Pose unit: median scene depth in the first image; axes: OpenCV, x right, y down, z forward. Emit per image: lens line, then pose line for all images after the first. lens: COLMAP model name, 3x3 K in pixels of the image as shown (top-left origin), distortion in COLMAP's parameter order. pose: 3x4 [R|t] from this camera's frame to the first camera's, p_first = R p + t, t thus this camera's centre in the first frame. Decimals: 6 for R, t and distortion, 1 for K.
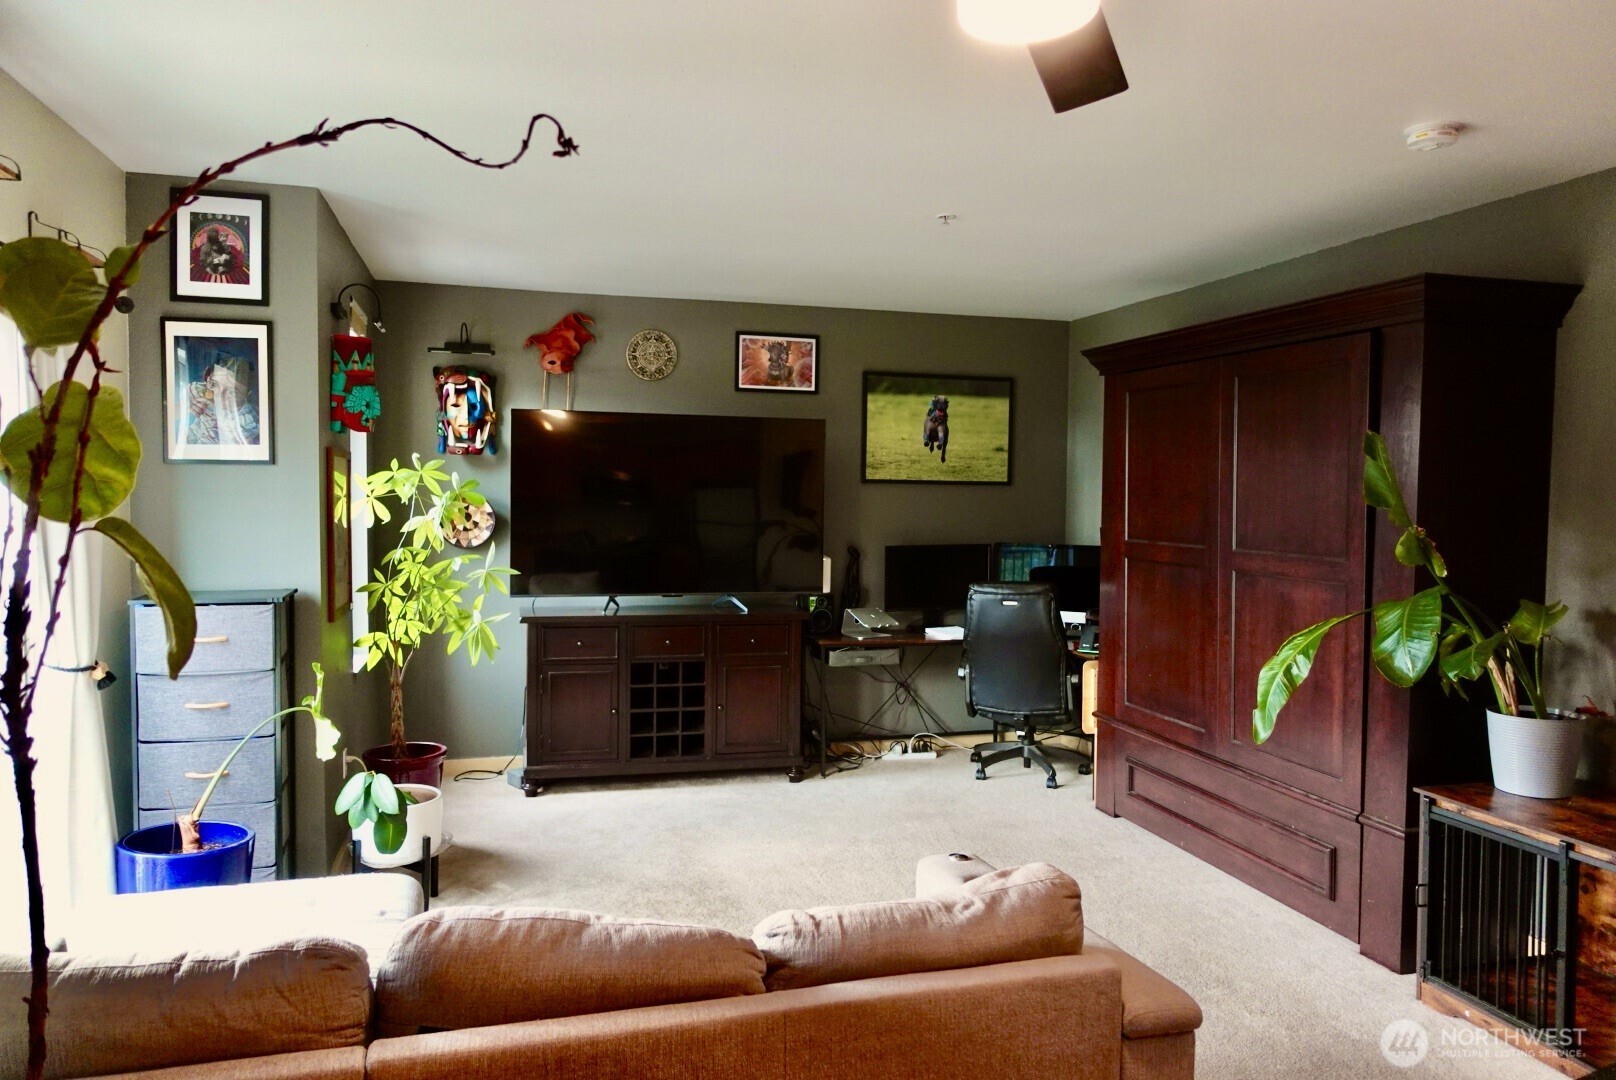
lens RADIAL K [[1116.7, 0, 814.7], [0, 1116.7, 534.5], [0, 0, 1]] dist [-0.005604, 0.007225]
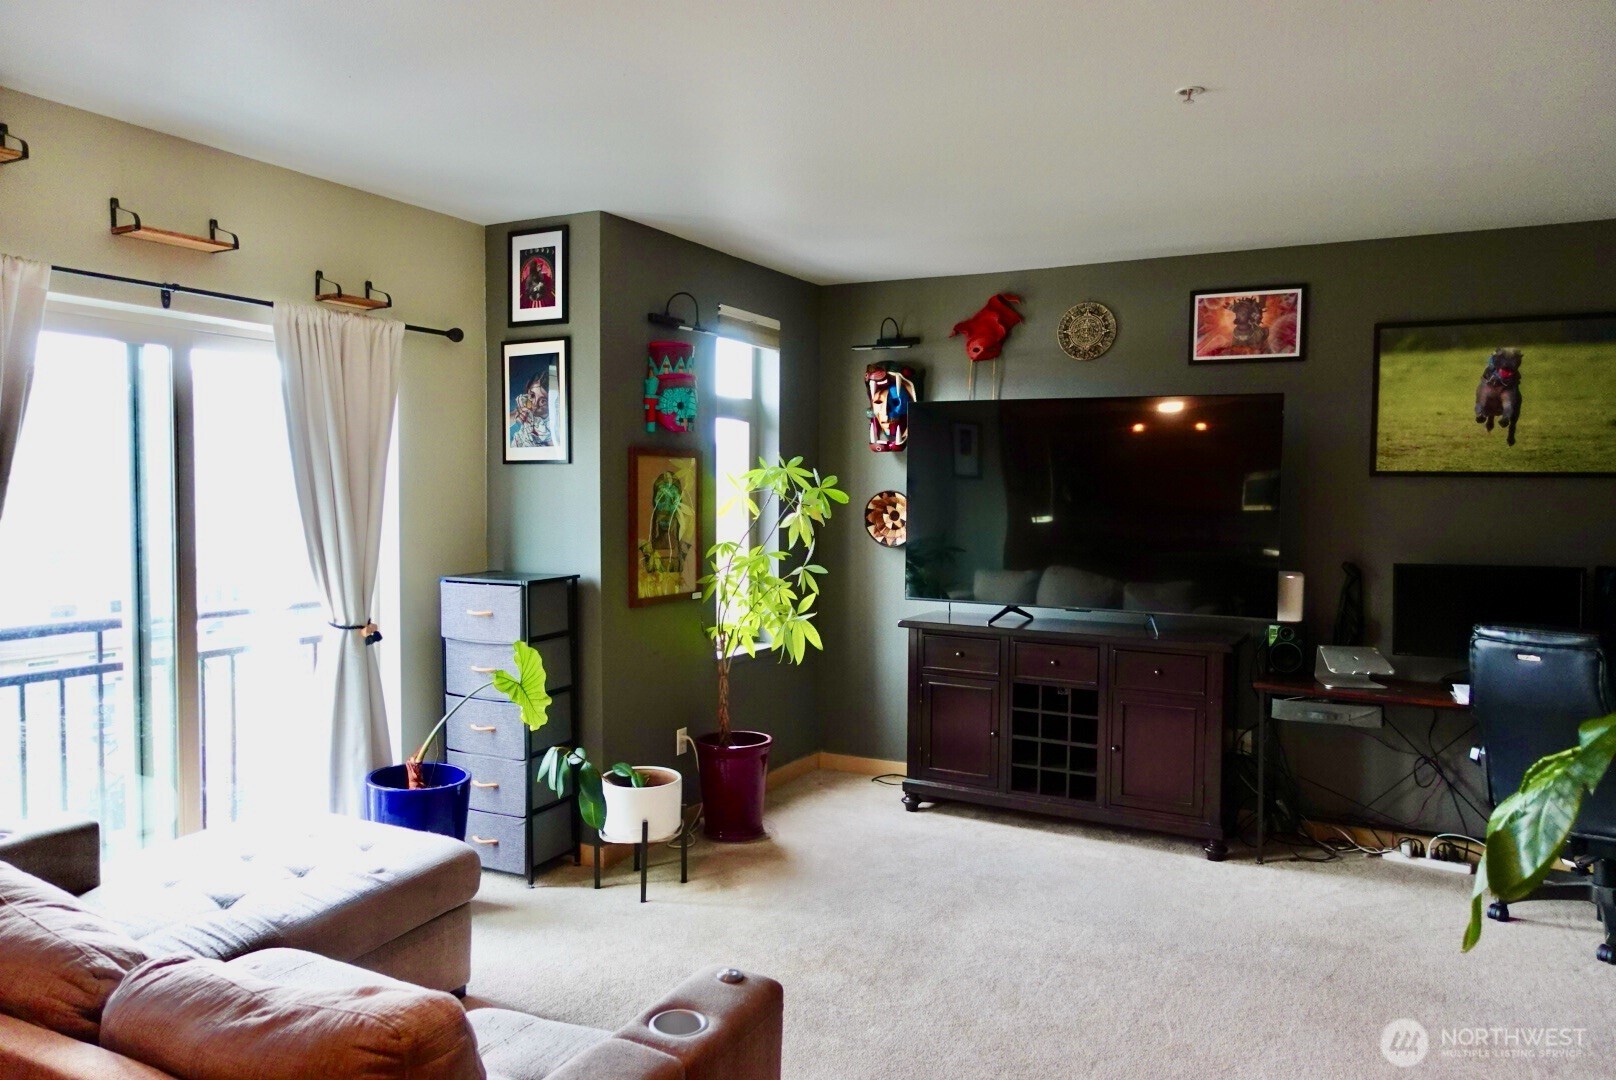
lens RADIAL K [[1116.7, 0, 796.7], [0, 1116.7, 535.5], [0, 0, 1]] dist [-0.005604, 0.007225]
pose [[0.720406, 0.024911, -0.693105, 0.312329], [-0.026699, 0.999610, 0.008176, -0.003729], [0.693038, 0.012615, 0.720790, 0.235368]]
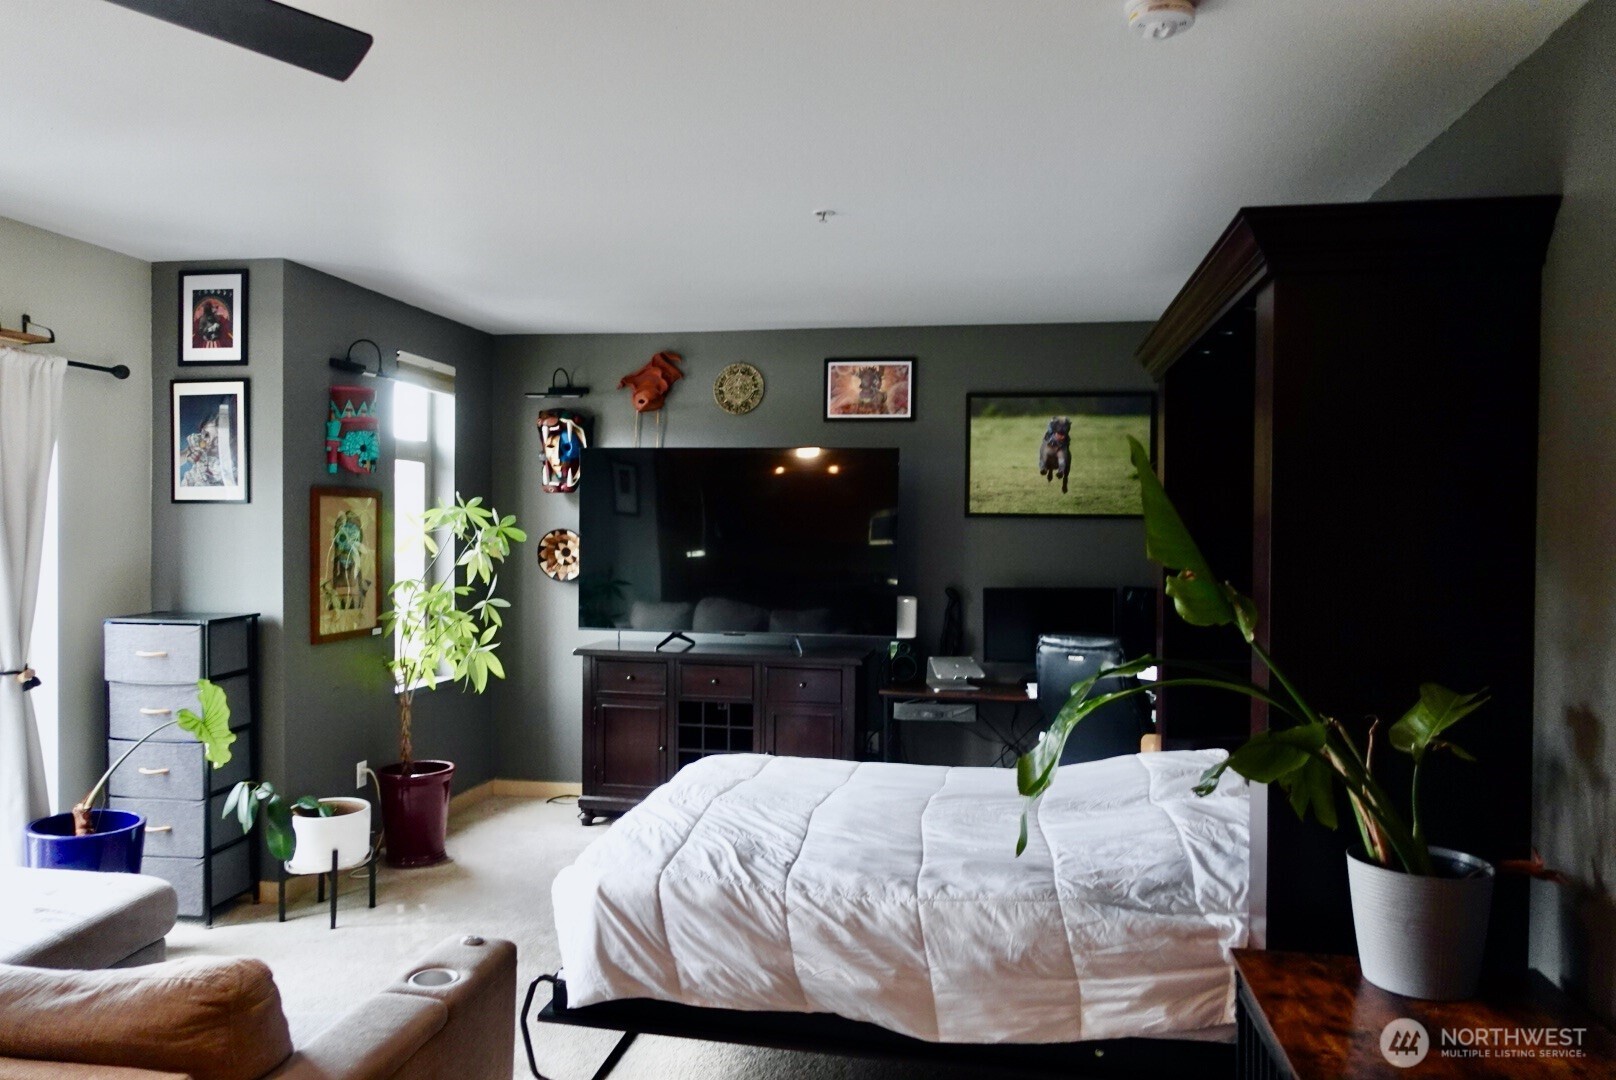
lens RADIAL K [[1116.7, 0, 798.3], [0, 1116.7, 535.0], [0, 0, 1]] dist [-0.005604, 0.007225]
pose [[0.900253, 0.000704, -0.435367, 0.348653], [-0.015266, 0.999435, -0.029951, -0.003259], [0.435100, 0.033610, 0.899754, 0.149387]]
